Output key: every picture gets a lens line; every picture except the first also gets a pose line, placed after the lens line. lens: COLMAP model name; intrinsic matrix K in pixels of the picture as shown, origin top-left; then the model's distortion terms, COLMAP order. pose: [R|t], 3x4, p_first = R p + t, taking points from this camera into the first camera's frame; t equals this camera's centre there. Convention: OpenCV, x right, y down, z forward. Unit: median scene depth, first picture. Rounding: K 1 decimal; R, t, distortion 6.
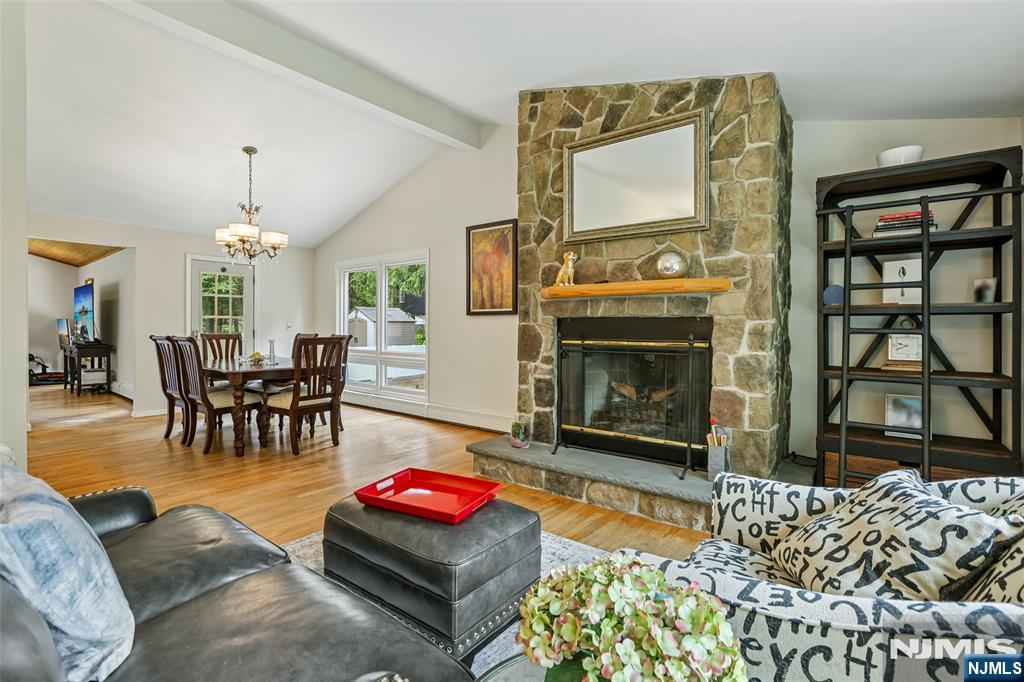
lens RADIAL K [[475.5, 0, 506.1], [0, 475.5, 329.4], [0, 0, 1]] dist [-0.046773, 0.011953]
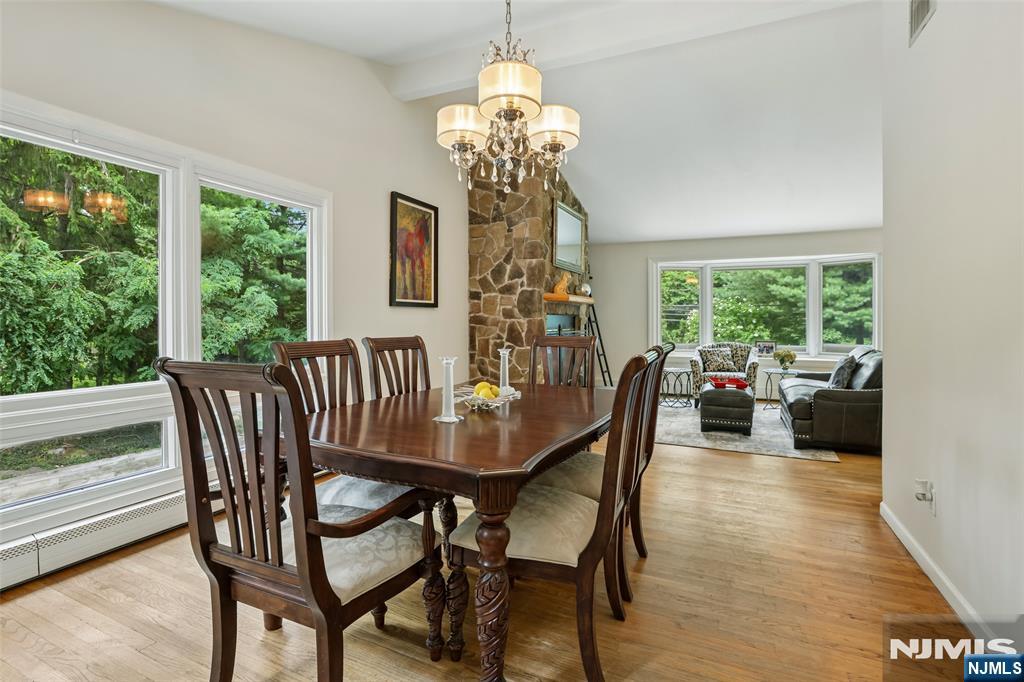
lens RADIAL K [[475.5, 0, 518.2], [0, 475.5, 325.5], [0, 0, 1]] dist [-0.046773, 0.011953]
pose [[-0.239935, -0.015941, 0.970658, -1.312784], [0.002485, 0.999852, 0.017035, -0.015908], [-0.970786, 0.006499, -0.239860, 1.479153]]
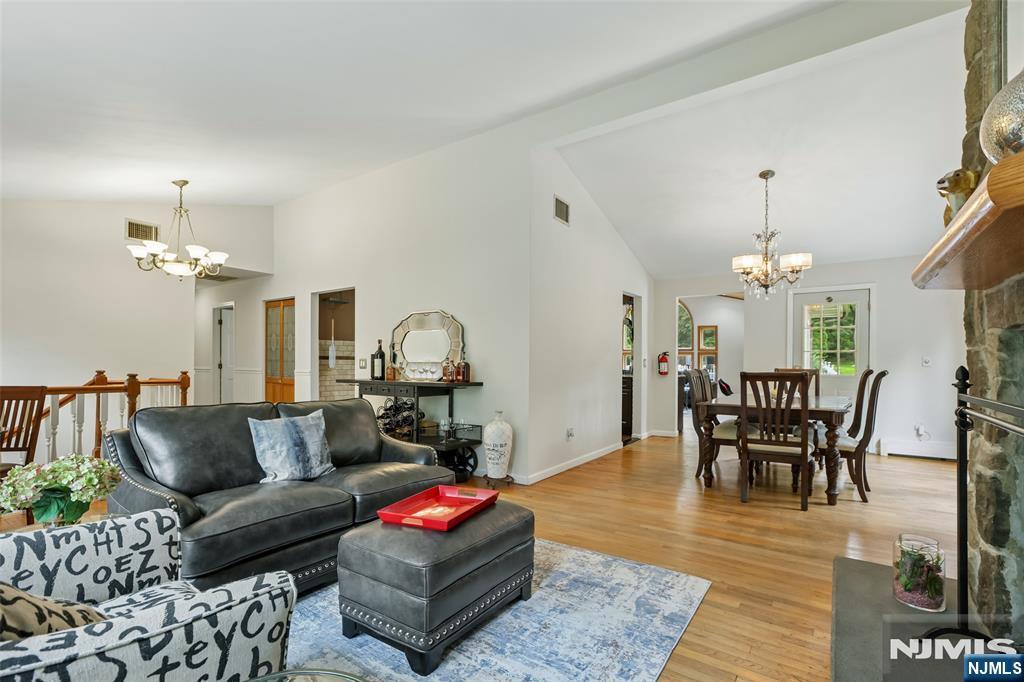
lens RADIAL K [[475.5, 0, 498.1], [0, 475.5, 365.0], [0, 0, 1]] dist [-0.046773, 0.011953]
pose [[0.049650, 0.004789, -0.998755, 0.491885], [-0.009207, 0.999948, 0.004337, 0.006575], [0.998724, 0.008980, 0.049691, 0.564124]]
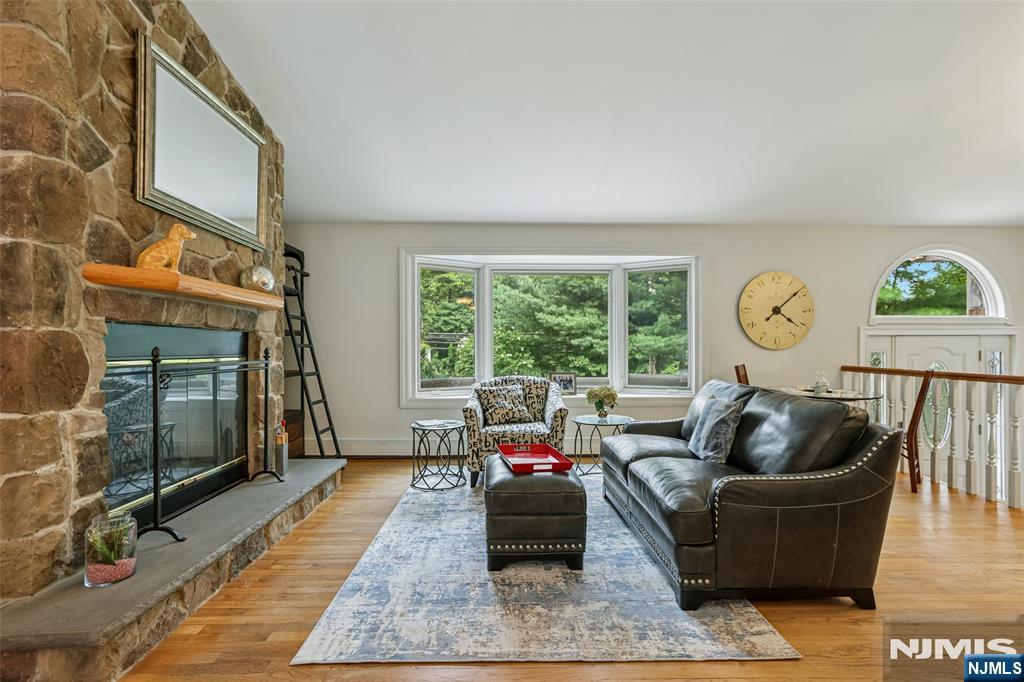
lens RADIAL K [[460.6, 0, 512.1], [0, 460.6, 351.9], [0, 0, 1]] dist [-0.032627, 0.013018]
pose [[-0.645945, -0.007187, 0.763350, -0.617275], [0.002472, 0.999931, 0.011506, 0.006794], [-0.763380, 0.009320, -0.645883, 1.016384]]
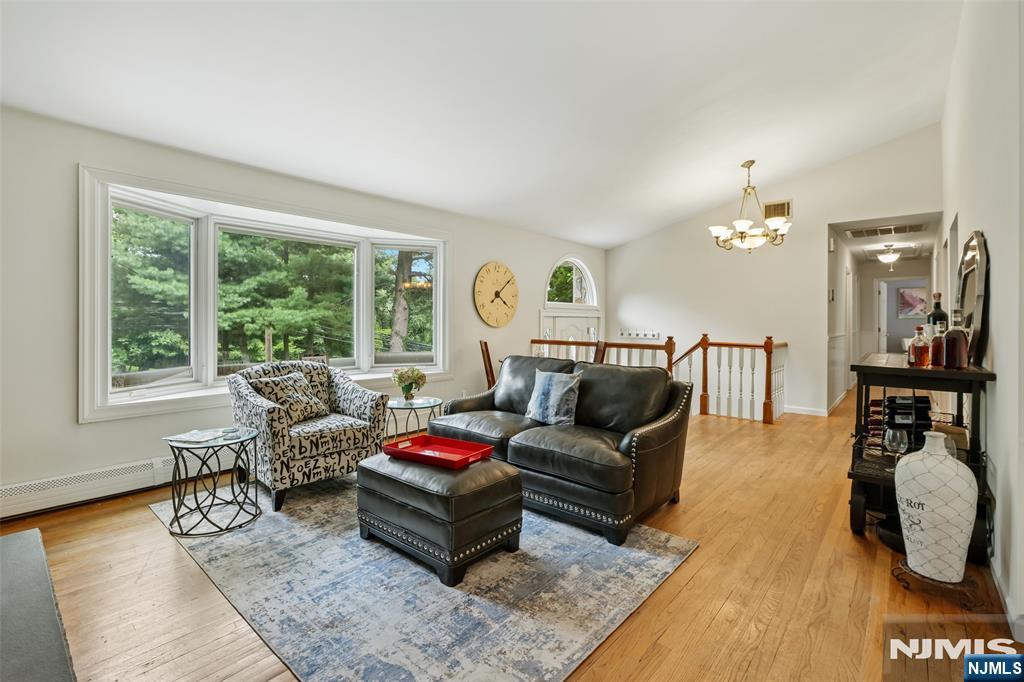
lens RADIAL K [[460.6, 0, 506.2], [0, 460.6, 319.6], [0, 0, 1]] dist [-0.032627, 0.013018]
pose [[-0.999090, -0.005326, 0.042316, -0.208716], [-0.005432, 0.999982, -0.002393, -0.005754], [-0.042302, -0.002621, -0.999101, 1.182778]]
